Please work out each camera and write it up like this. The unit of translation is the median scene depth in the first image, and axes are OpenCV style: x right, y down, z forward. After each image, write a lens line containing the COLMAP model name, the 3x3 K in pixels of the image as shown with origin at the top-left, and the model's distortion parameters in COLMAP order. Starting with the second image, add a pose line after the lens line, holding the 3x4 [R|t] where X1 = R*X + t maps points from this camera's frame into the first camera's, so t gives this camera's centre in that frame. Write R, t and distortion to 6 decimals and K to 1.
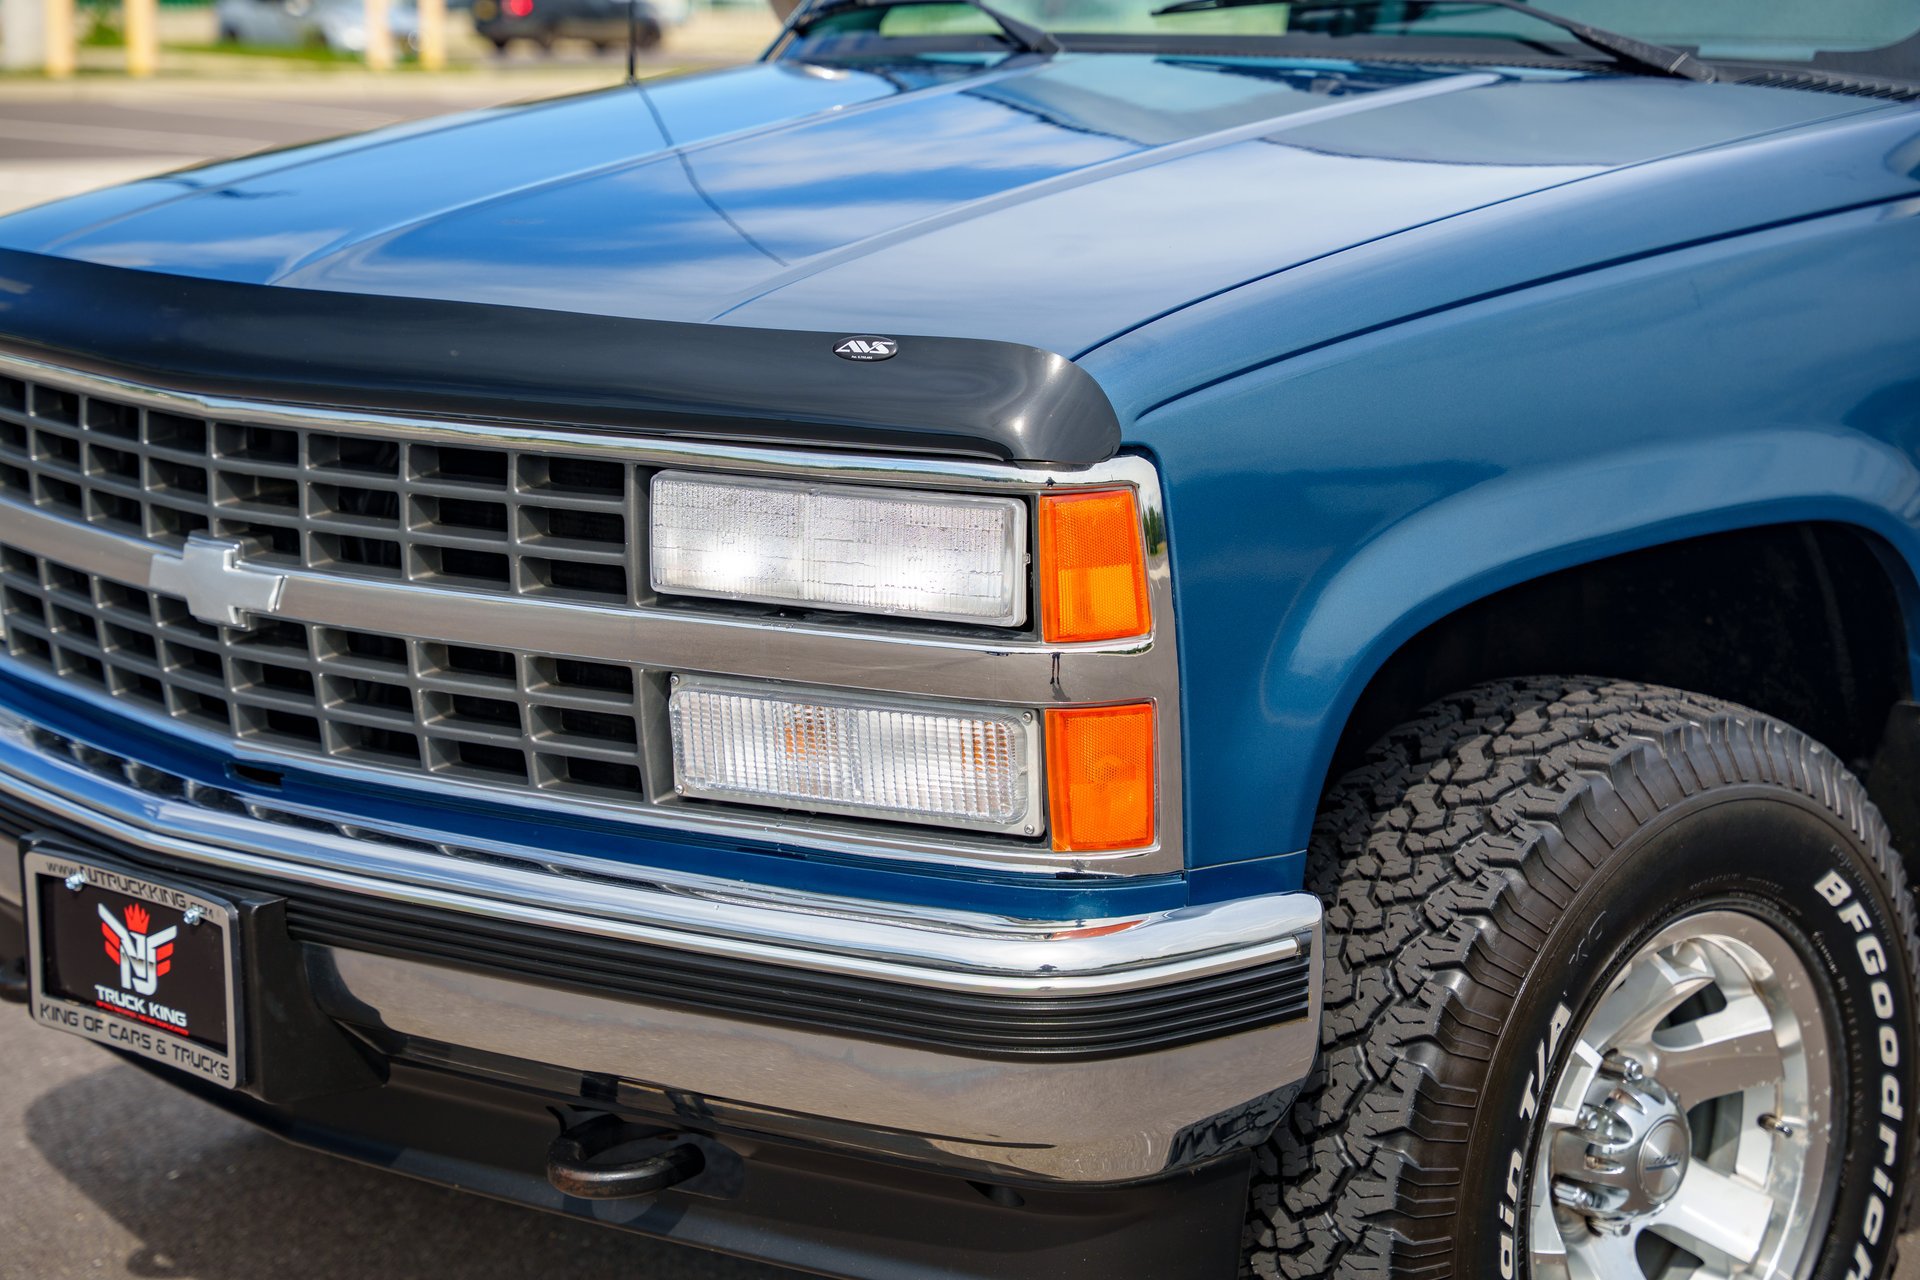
lens RADIAL K [[3676.1, 0, 962.5], [0, 3676.1, 631.3], [0, 0, 1]] dist [0.315544, 0.000000]
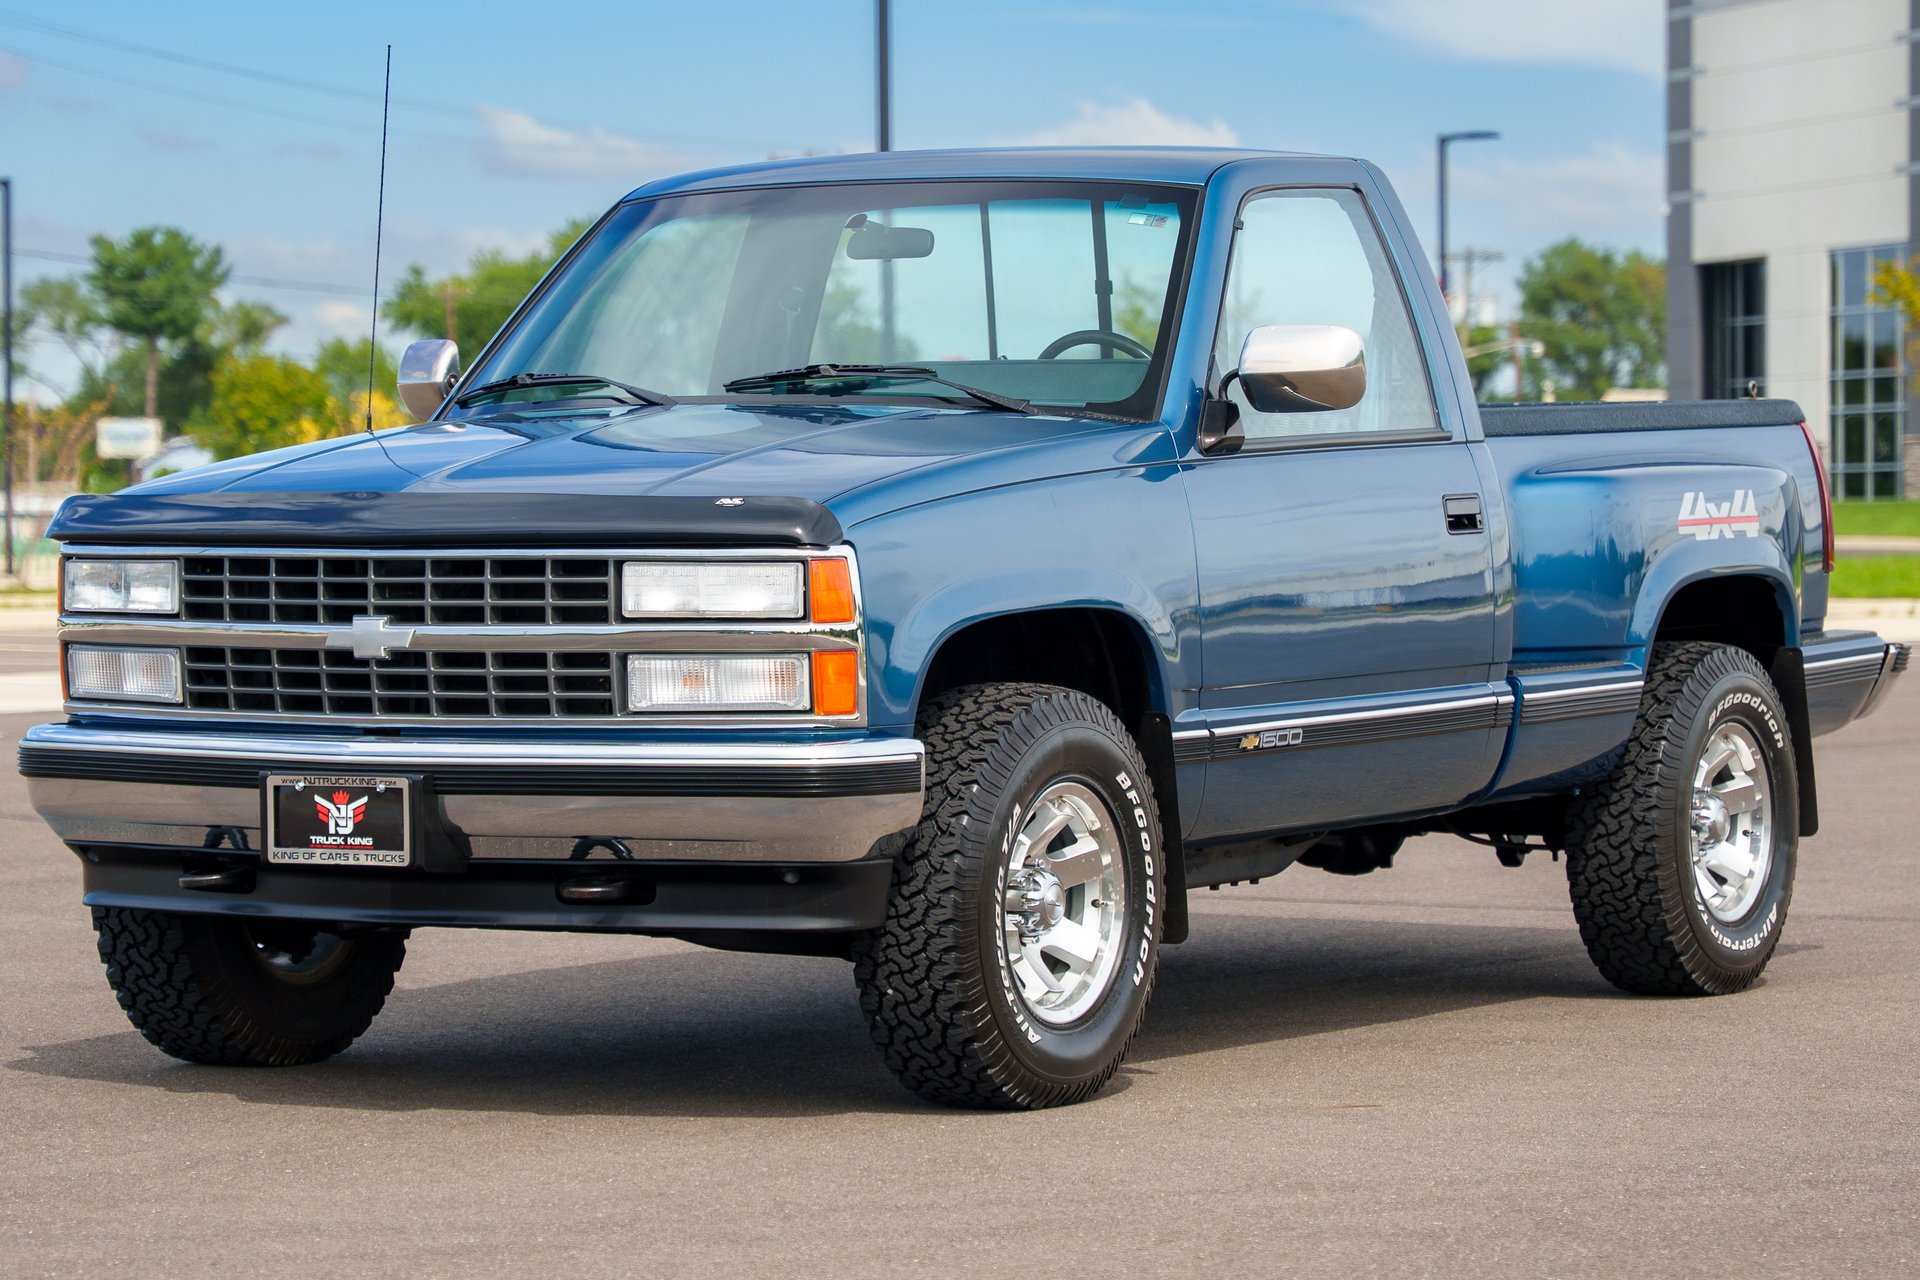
lens RADIAL K [[6726.2, 0, 955.4], [0, 6726.2, 640.9], [0, 0, 1]] dist [0.528234, 0.000000]
pose [[0.969353, -0.005543, 0.245609, -0.821020], [0.043791, 0.987633, -0.150542, 0.577929], [-0.241737, 0.156684, 0.957608, -2.724354]]
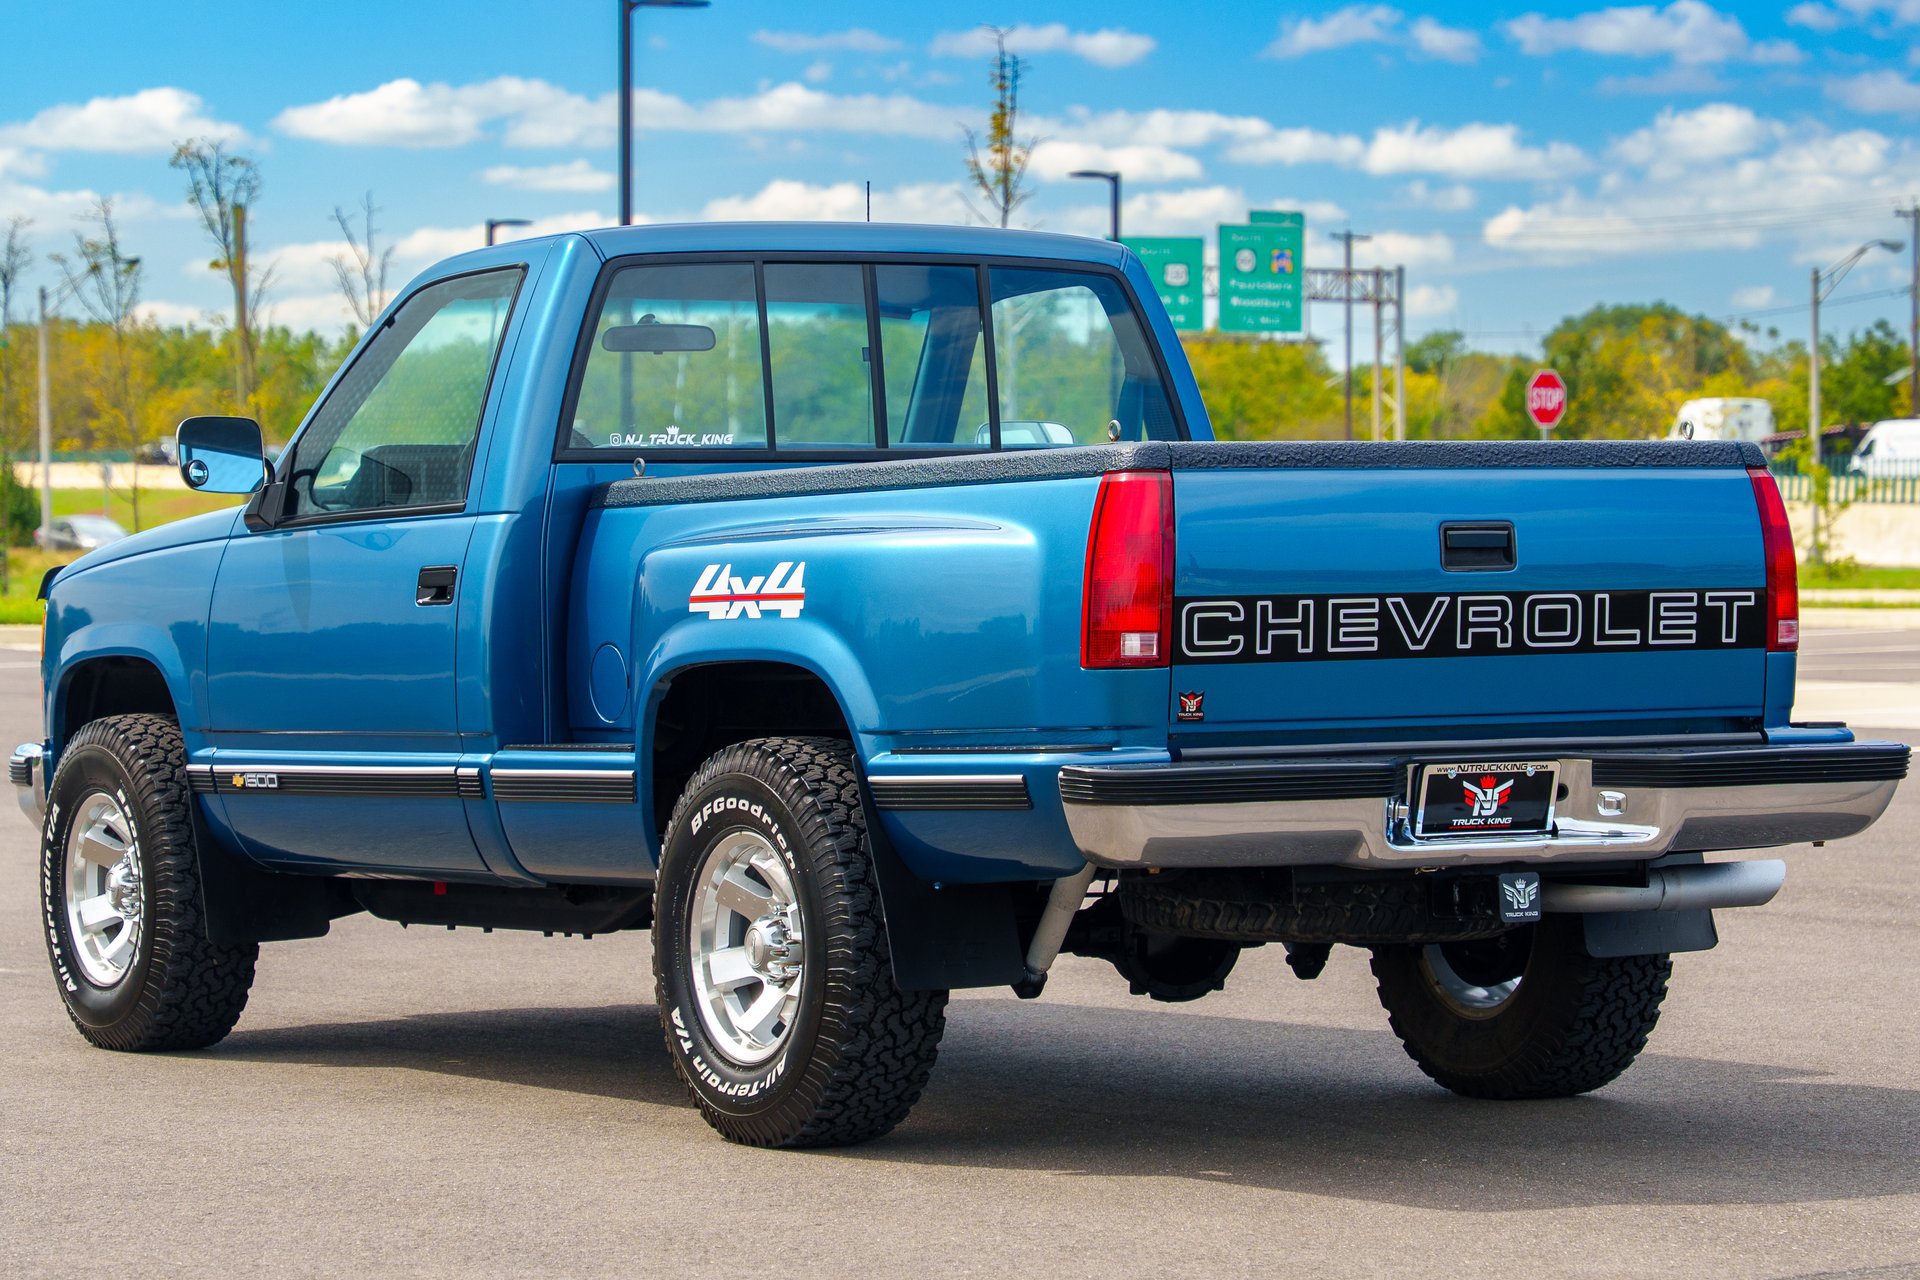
lens RADIAL K [[6345.9, 0, 951.1], [0, 6345.9, 651.4], [0, 0, 1]] dist [0.391060, 0.000000]
pose [[-0.240196, 0.023644, -0.970436, 4.544971], [-0.164287, 0.984292, 0.064645, -0.426711], [0.956721, 0.174958, -0.232539, 2.653663]]
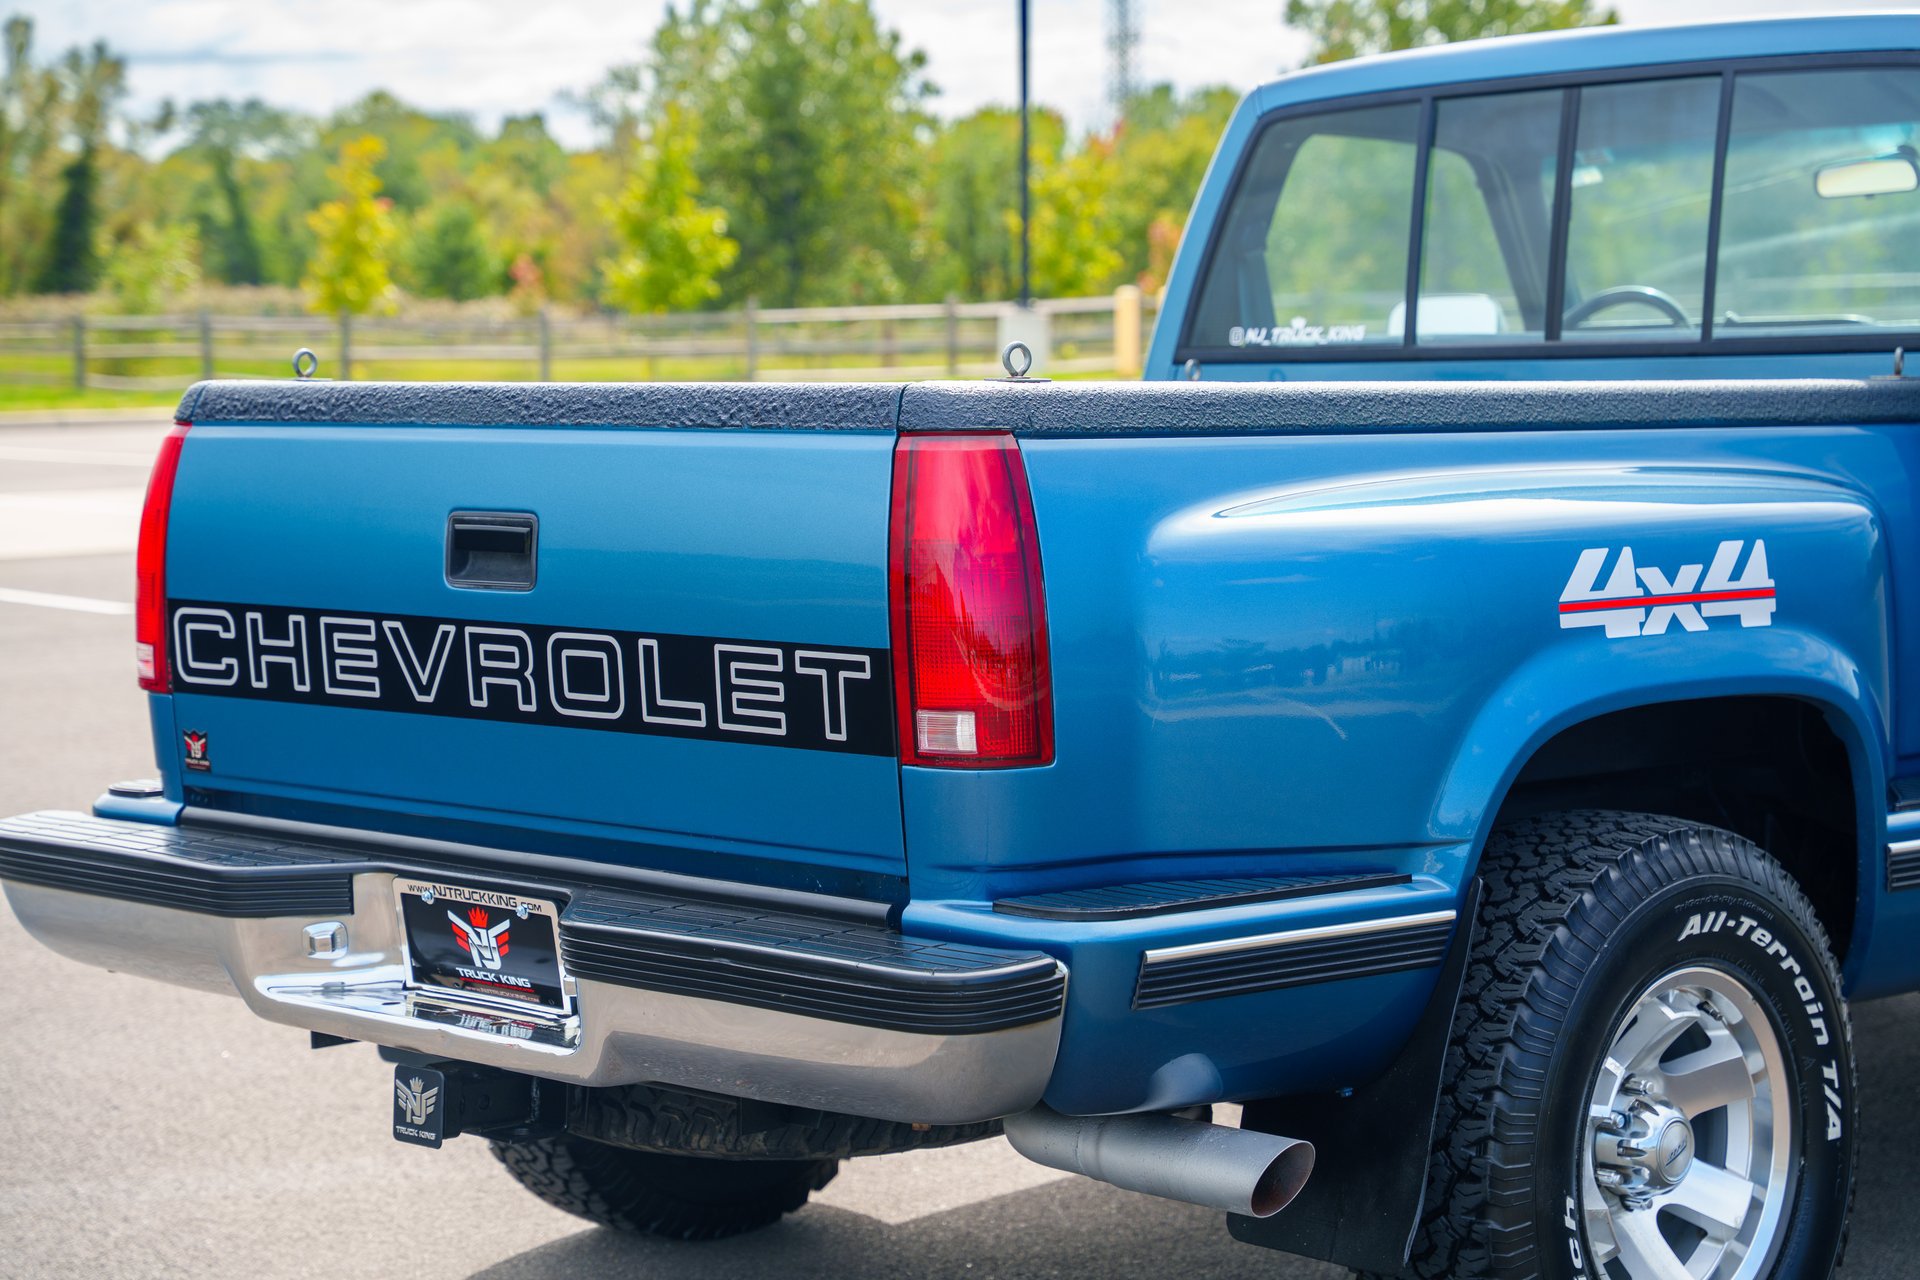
lens RADIAL K [[3676.1, 0, 959.7], [0, 3676.1, 638.9], [0, 0, 1]] dist [0.315544, 0.000000]
pose [[-0.999794, 0.018146, 0.009122, 0.695041], [0.019896, 0.965325, 0.260293, -0.619557], [-0.004082, 0.260421, -0.965487, 3.407364]]
